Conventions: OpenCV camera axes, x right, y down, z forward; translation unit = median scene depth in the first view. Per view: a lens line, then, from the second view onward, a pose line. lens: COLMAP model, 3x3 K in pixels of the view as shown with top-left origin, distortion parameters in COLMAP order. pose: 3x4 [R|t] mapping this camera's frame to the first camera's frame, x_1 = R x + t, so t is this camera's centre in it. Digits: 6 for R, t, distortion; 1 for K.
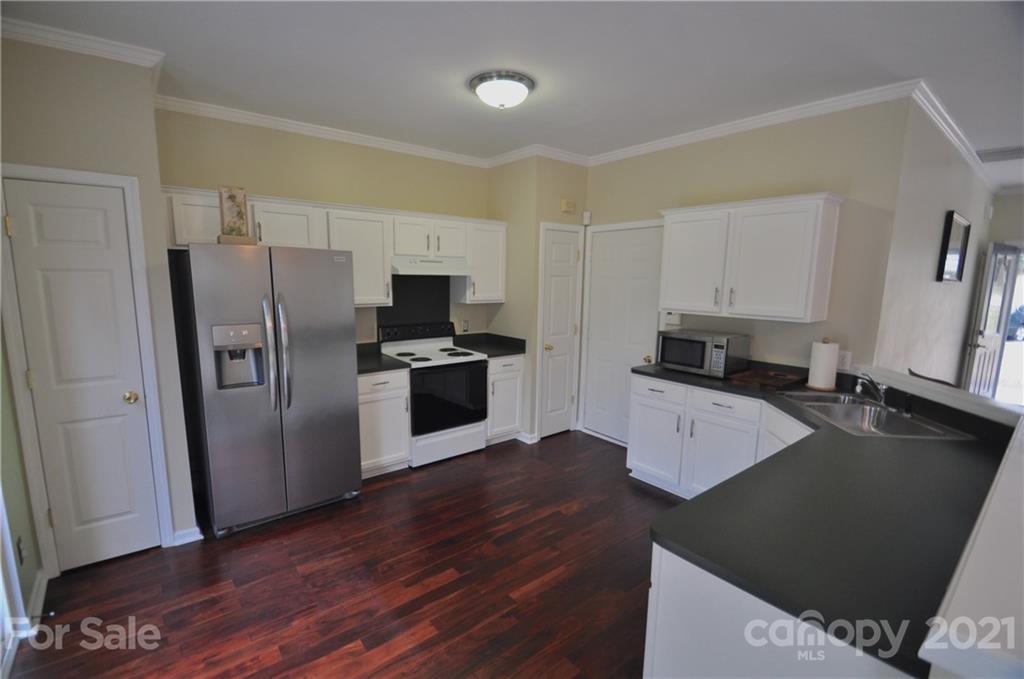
lens RADIAL K [[443.6, 0, 495.9], [0, 443.6, 349.9], [0, 0, 1]] dist [-0.019206, -0.000568]
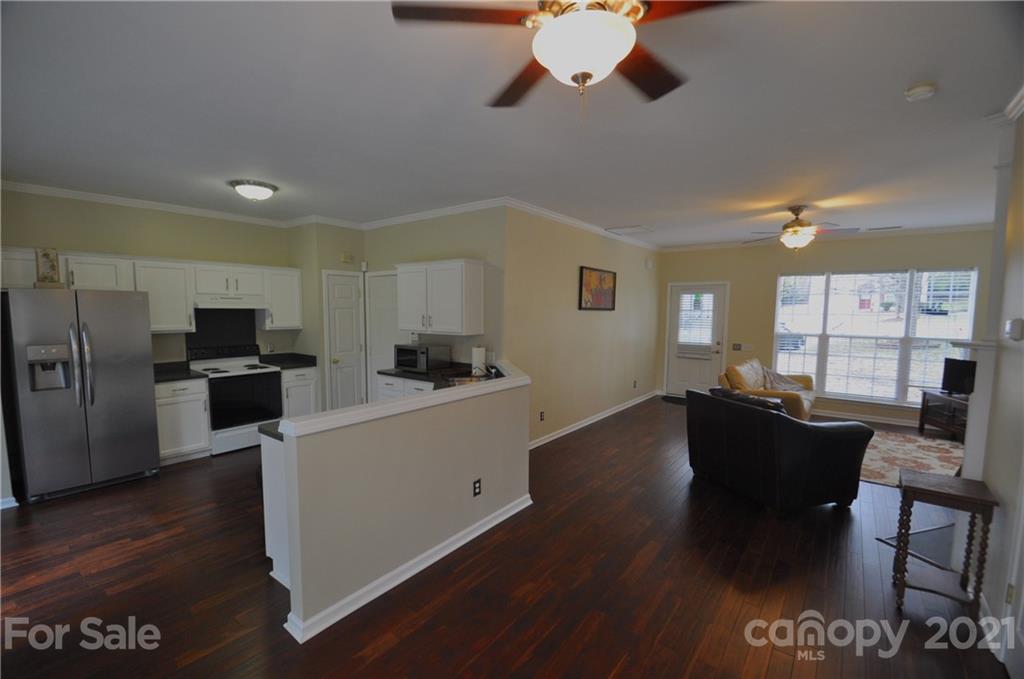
lens RADIAL K [[430.4, 0, 497.8], [0, 430.4, 350.1], [0, 0, 1]] dist [0.000344, -0.013714]
pose [[0.970649, -0.029162, 0.238725, 0.345755], [0.045101, 0.997083, -0.061579, 0.076353], [-0.236233, 0.070538, 0.969133, -0.461970]]
